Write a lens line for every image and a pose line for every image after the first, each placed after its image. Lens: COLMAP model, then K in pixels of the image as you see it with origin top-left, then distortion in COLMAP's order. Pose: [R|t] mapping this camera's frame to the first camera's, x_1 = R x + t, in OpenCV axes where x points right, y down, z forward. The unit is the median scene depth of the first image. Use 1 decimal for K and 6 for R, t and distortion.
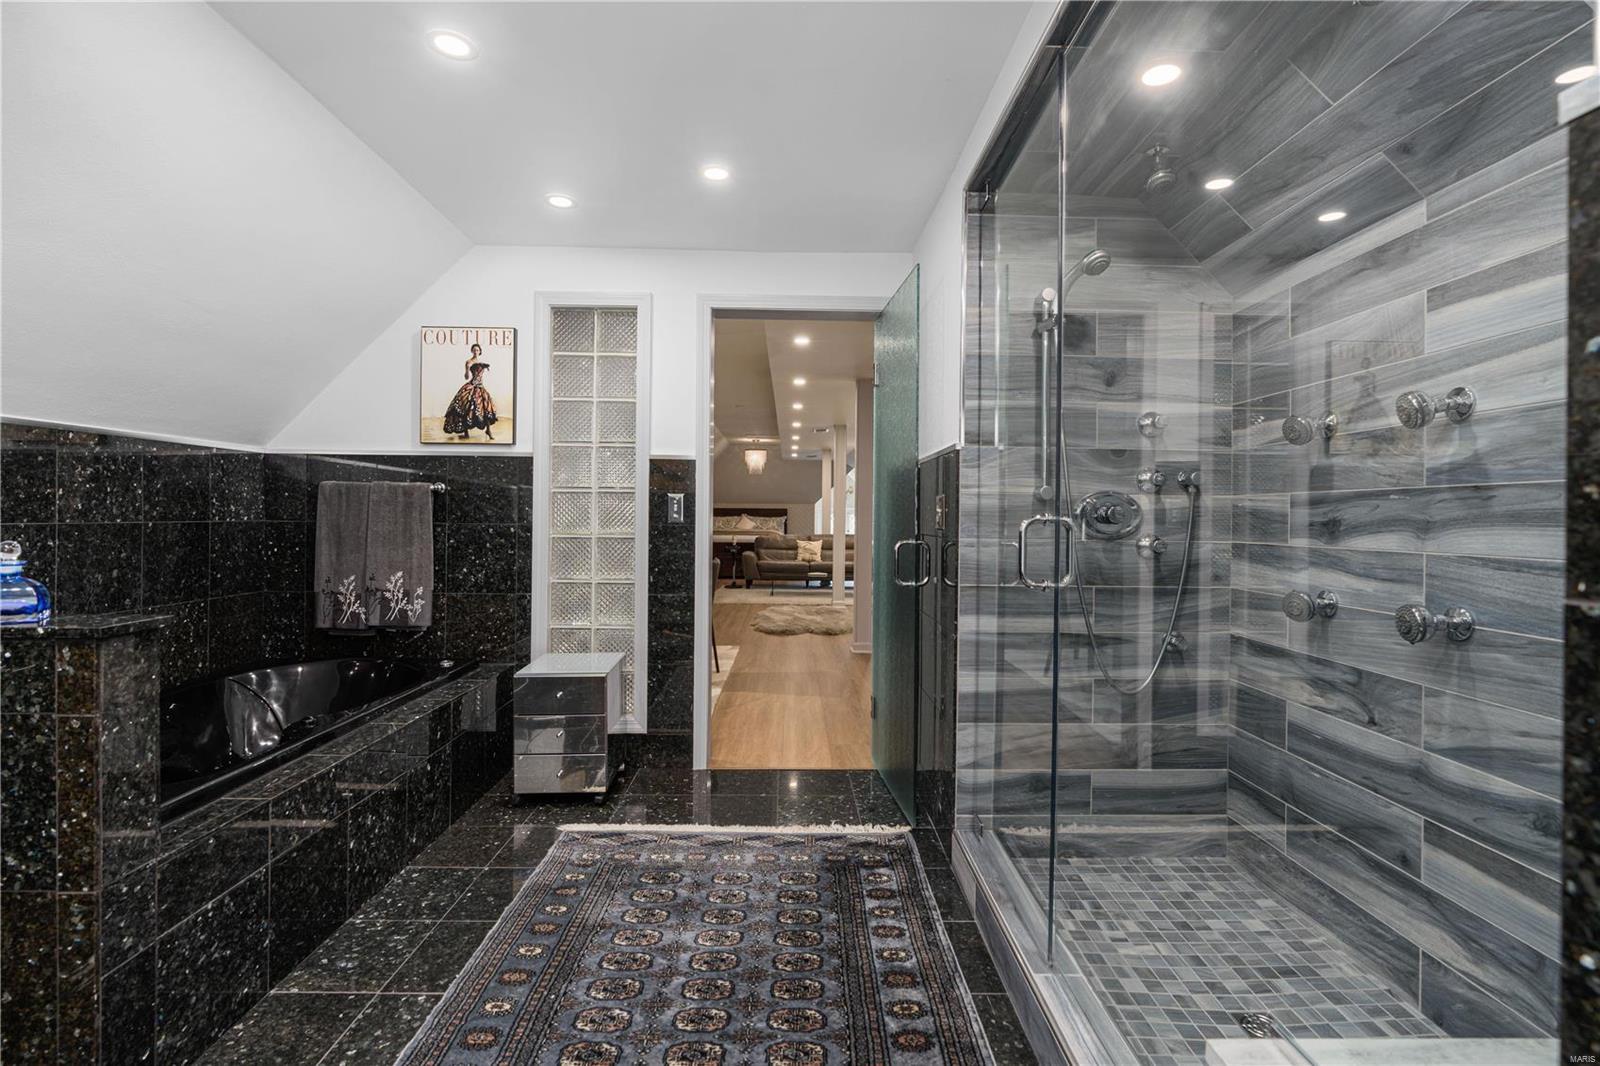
lens RADIAL K [[737.3, 0, 806.2], [0, 737.3, 527.3], [0, 0, 1]] dist [-0.013003, 0.005190]
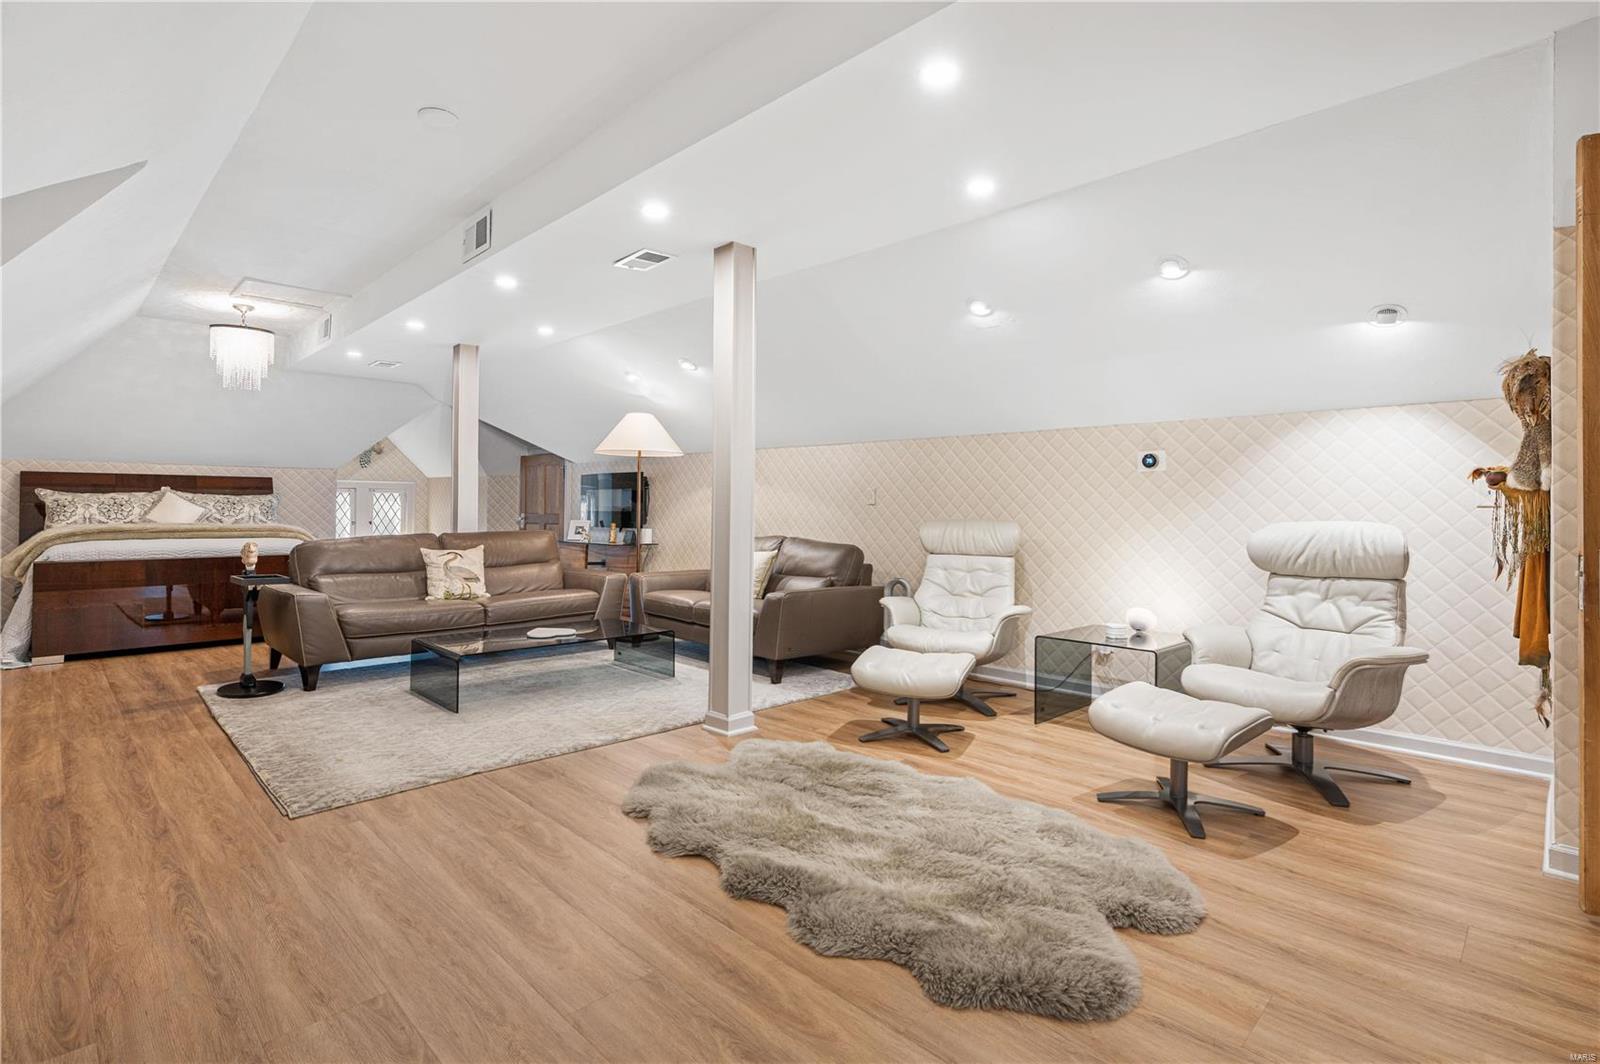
lens RADIAL K [[737.3, 0, 807.0], [0, 737.3, 515.7], [0, 0, 1]] dist [-0.013003, 0.005190]
pose [[0.706964, -0.009797, 0.707182, -0.153862], [0.006784, 0.999952, 0.007072, -0.002705], [-0.707217, -0.000202, 0.706997, 0.562702]]
